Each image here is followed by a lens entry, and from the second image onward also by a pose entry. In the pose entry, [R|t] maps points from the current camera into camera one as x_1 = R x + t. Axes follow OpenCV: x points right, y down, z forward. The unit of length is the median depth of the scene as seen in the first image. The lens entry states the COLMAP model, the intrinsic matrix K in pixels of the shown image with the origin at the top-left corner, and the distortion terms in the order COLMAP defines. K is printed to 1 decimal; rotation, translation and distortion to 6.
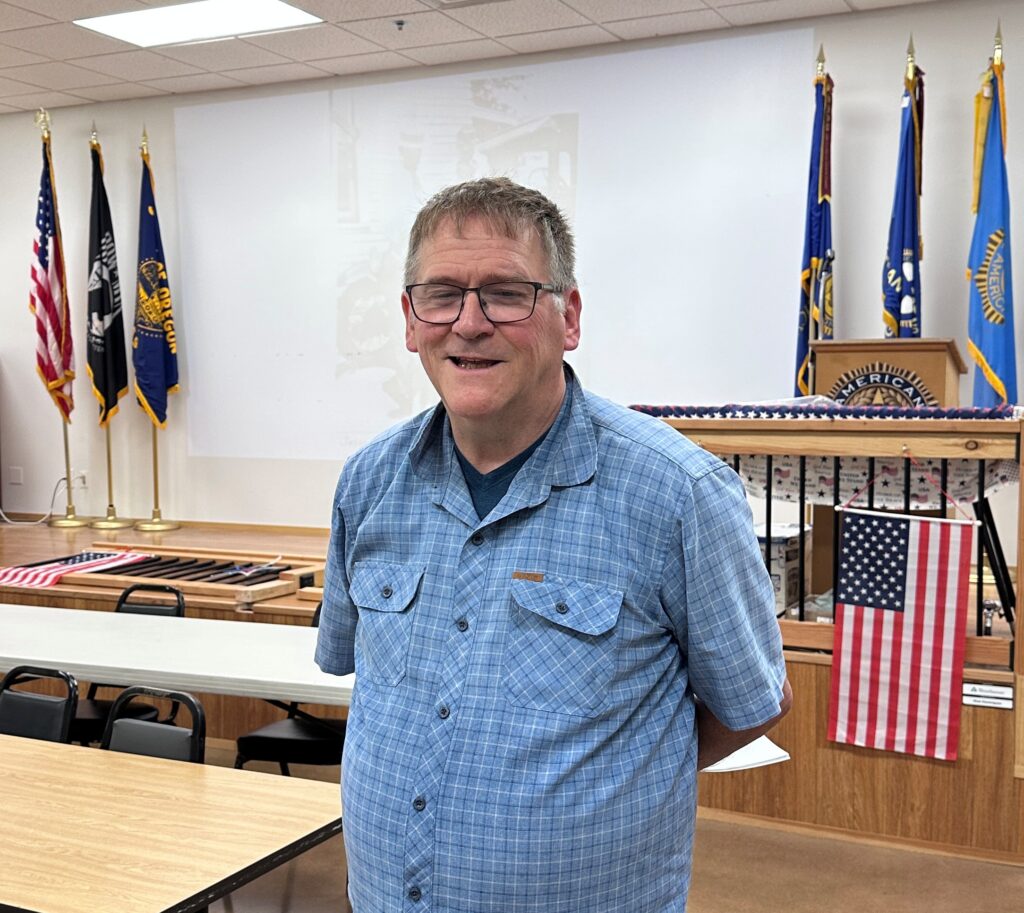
lens RADIAL K [[1306.9, 0, 494.3], [0, 1306.9, 464.5], [0, 0, 1]] dist [0.199508, -0.417302]
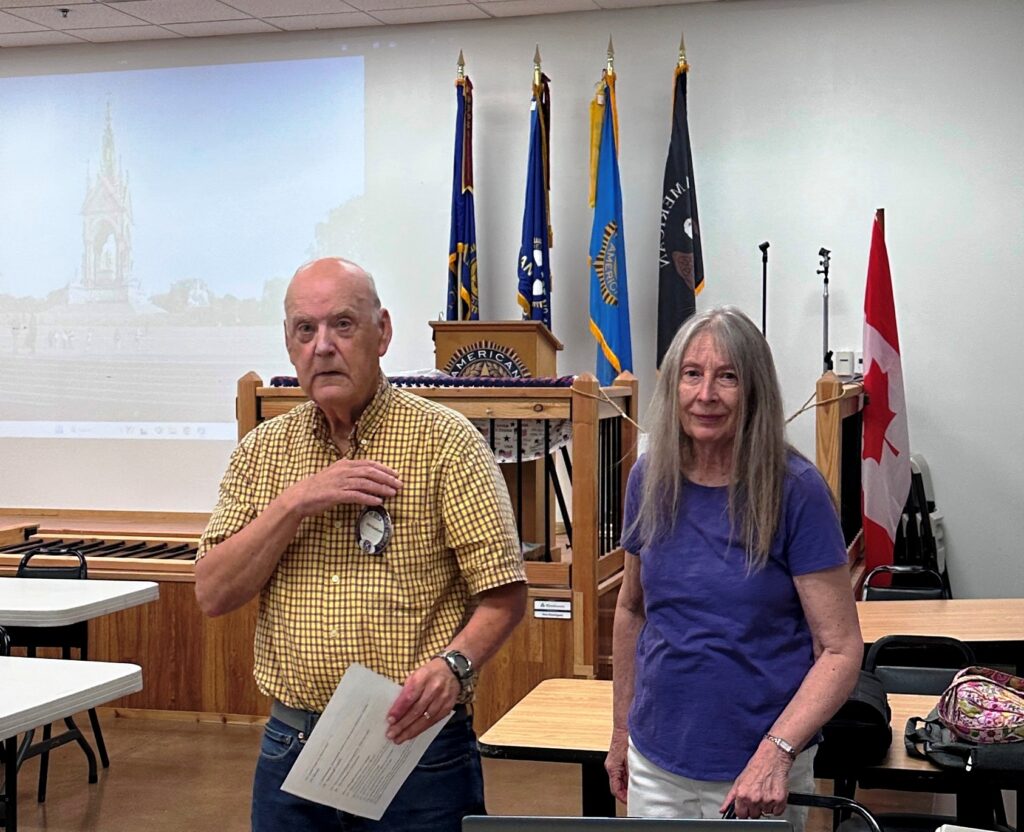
lens RADIAL K [[1689.6, 0, 430.7], [0, 1689.6, 396.2], [0, 0, 1]] dist [0.185945, 0.080082]
pose [[0.990875, -0.005814, 0.134661, 0.032442], [0.011053, 0.999209, -0.038188, 0.023975], [-0.134332, 0.039328, 0.990156, -0.391231]]
